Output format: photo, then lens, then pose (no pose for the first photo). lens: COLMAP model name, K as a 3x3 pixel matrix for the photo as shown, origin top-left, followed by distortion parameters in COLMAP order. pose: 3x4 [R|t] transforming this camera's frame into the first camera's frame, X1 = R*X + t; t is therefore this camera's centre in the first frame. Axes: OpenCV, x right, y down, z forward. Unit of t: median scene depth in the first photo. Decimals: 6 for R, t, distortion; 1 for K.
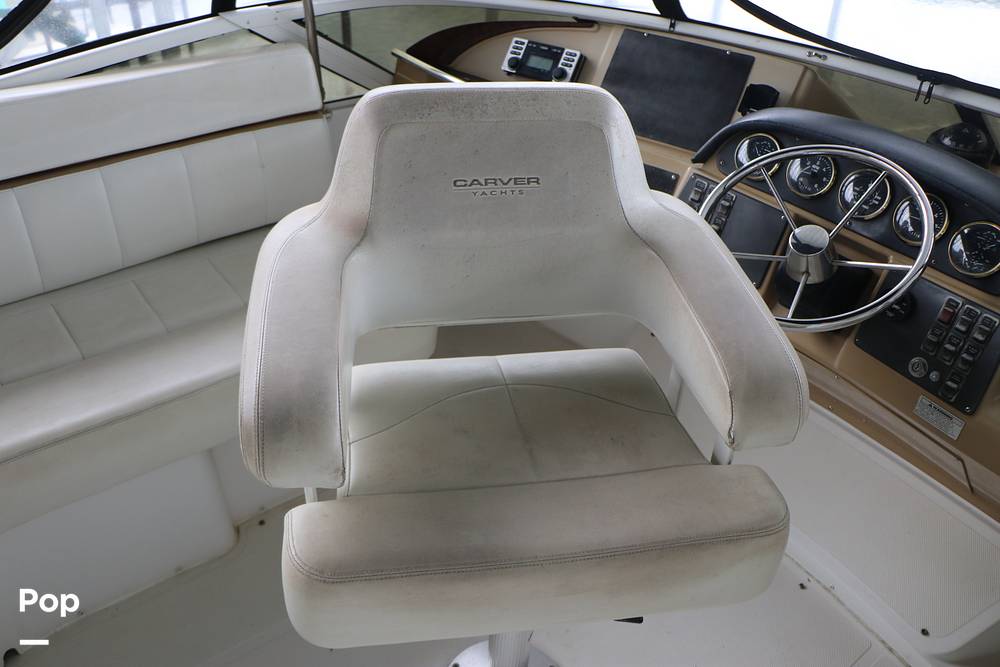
lens RADIAL K [[801.9, 0, 500.0], [0, 801.9, 333.5], [0, 0, 1]] dist [-0.197478, 0.142293]
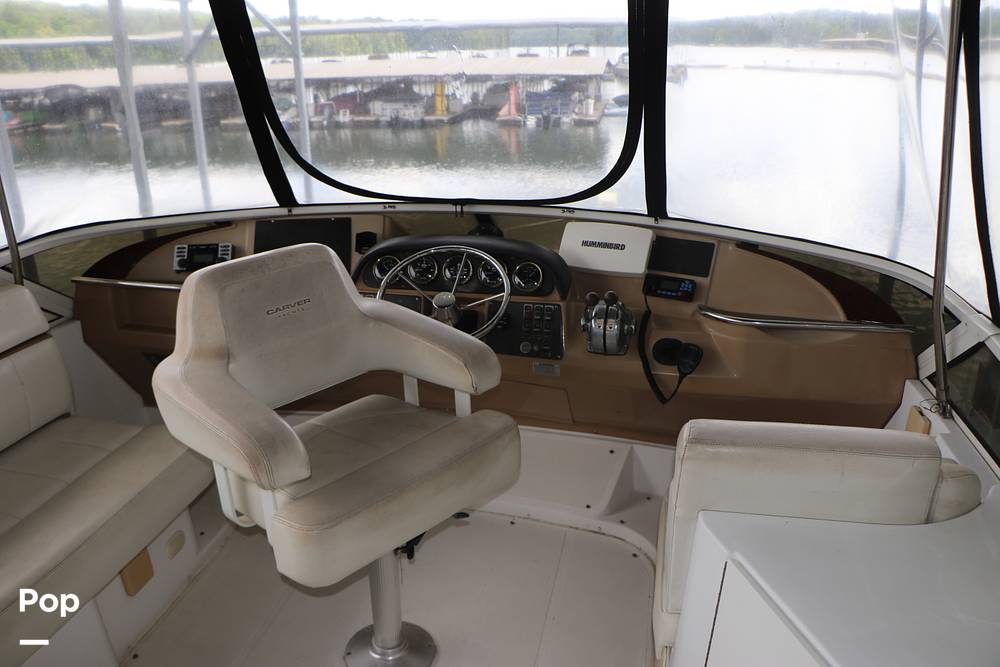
lens RADIAL K [[801.9, 0, 500.0], [0, 801.9, 333.5], [0, 0, 1]] dist [-0.197478, 0.142293]
pose [[0.767563, -0.262595, 0.584714, -0.439556], [0.393796, 0.912957, -0.106934, 0.143746], [-0.505739, 0.312337, 0.804161, -0.363800]]
